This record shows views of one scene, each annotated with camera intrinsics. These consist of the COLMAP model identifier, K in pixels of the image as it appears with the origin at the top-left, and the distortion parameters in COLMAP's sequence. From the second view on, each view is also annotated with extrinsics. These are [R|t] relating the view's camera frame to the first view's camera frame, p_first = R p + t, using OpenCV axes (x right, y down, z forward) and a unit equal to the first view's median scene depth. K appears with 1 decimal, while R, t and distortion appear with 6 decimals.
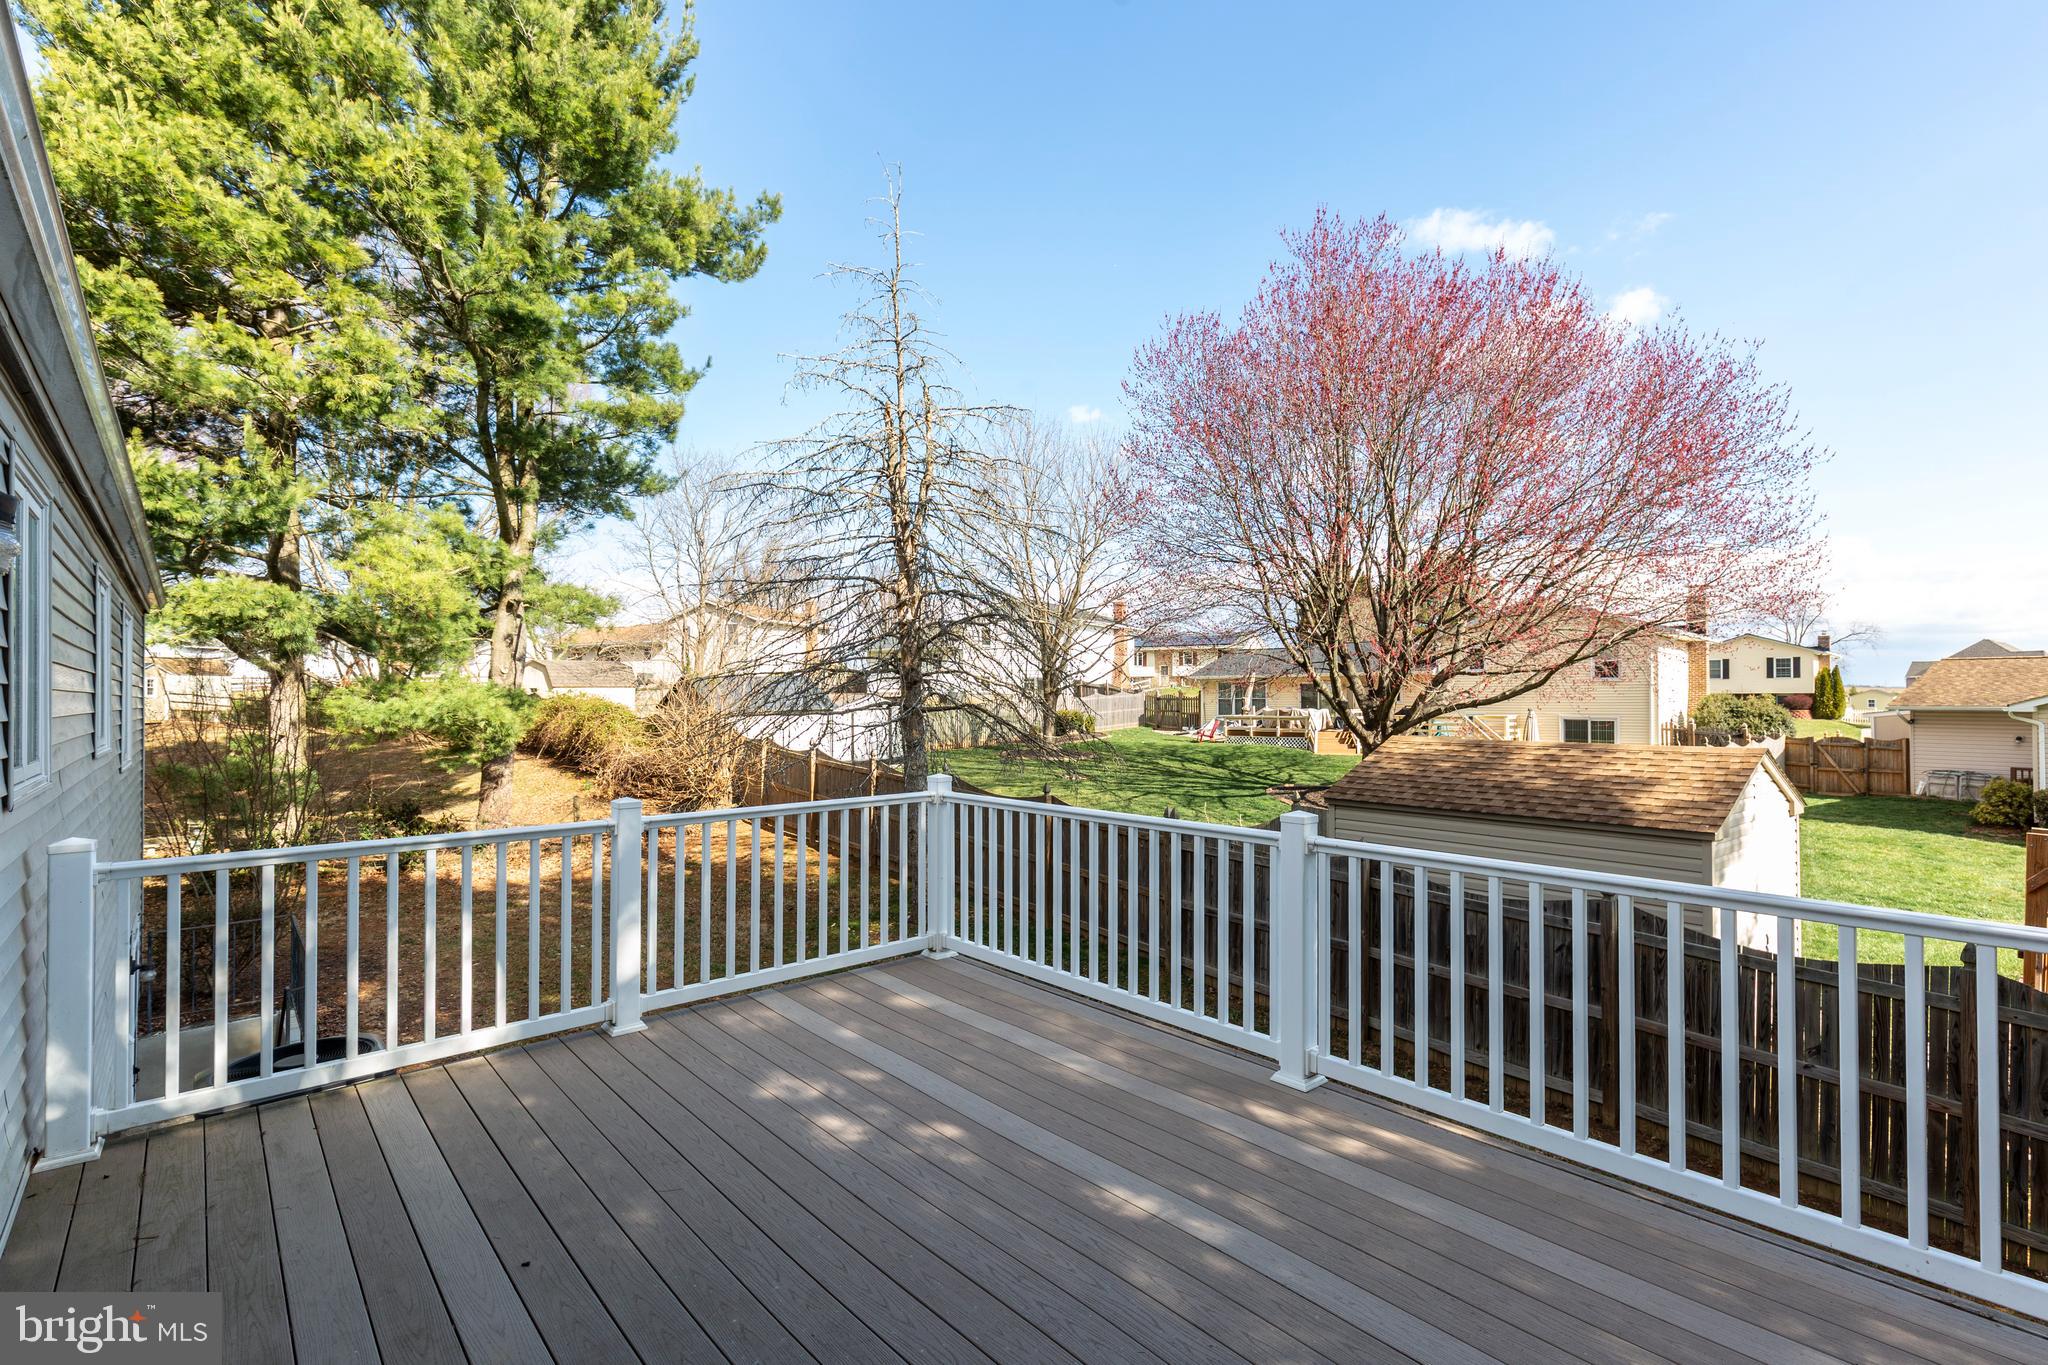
lens RADIAL K [[928.9, 0, 1018.2], [0, 928.9, 692.4], [0, 0, 1]] dist [0.001761, -0.000009]
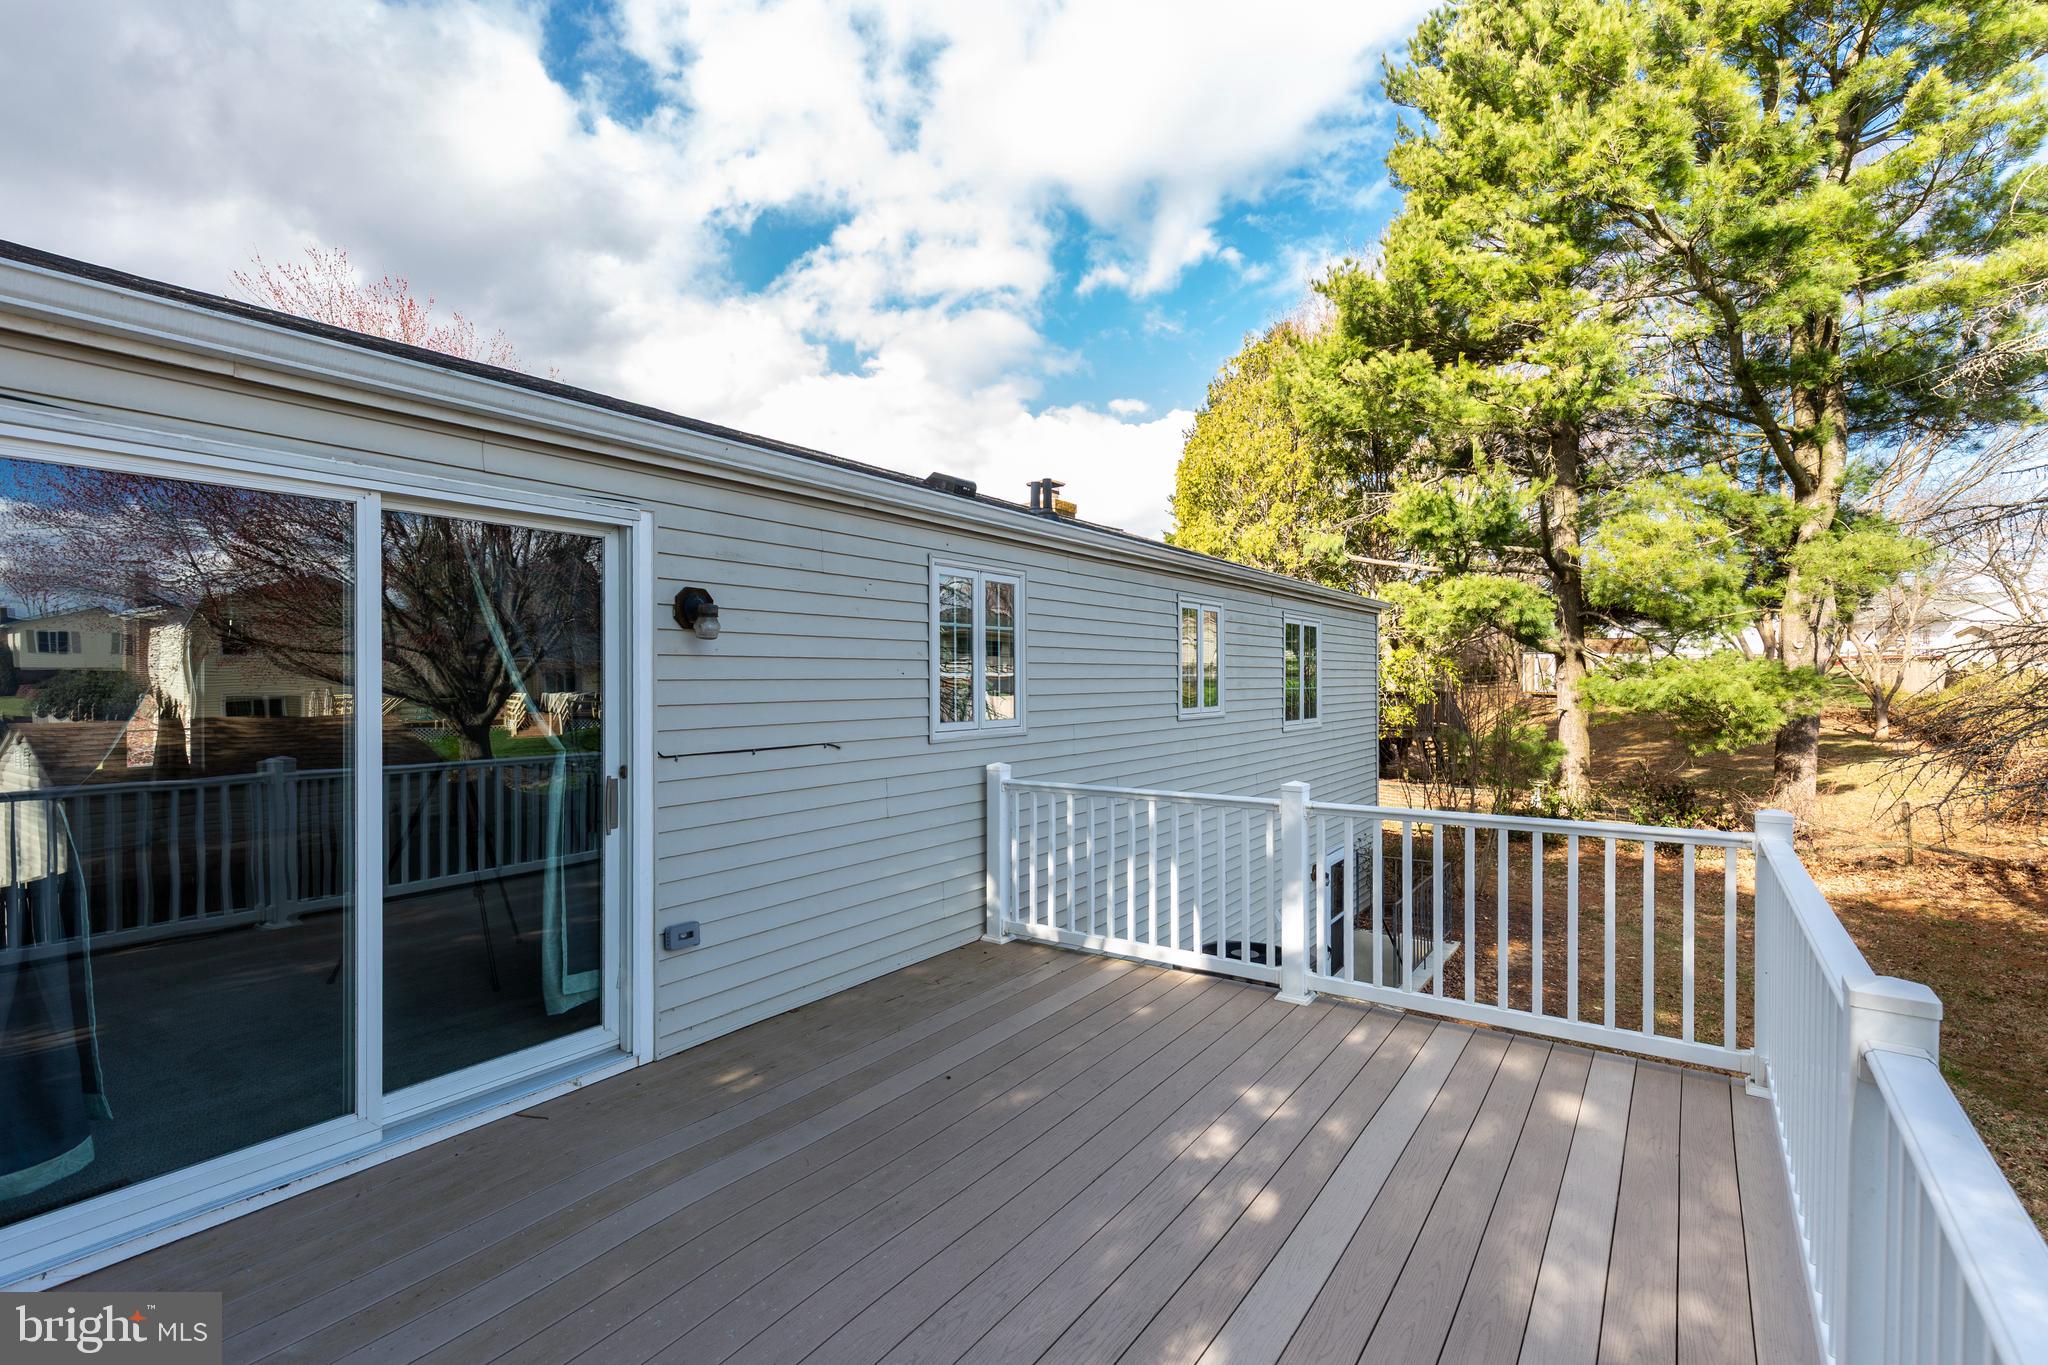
lens RADIAL K [[944.3, 0, 1025.1], [0, 944.3, 676.6], [0, 0, 1]] dist [0.002045, -0.000125]
pose [[0.233188, 0.003363, -0.972426, 0.233529], [0.003808, 0.999983, 0.004372, -0.003557], [0.972424, -0.004722, 0.233171, 0.196935]]
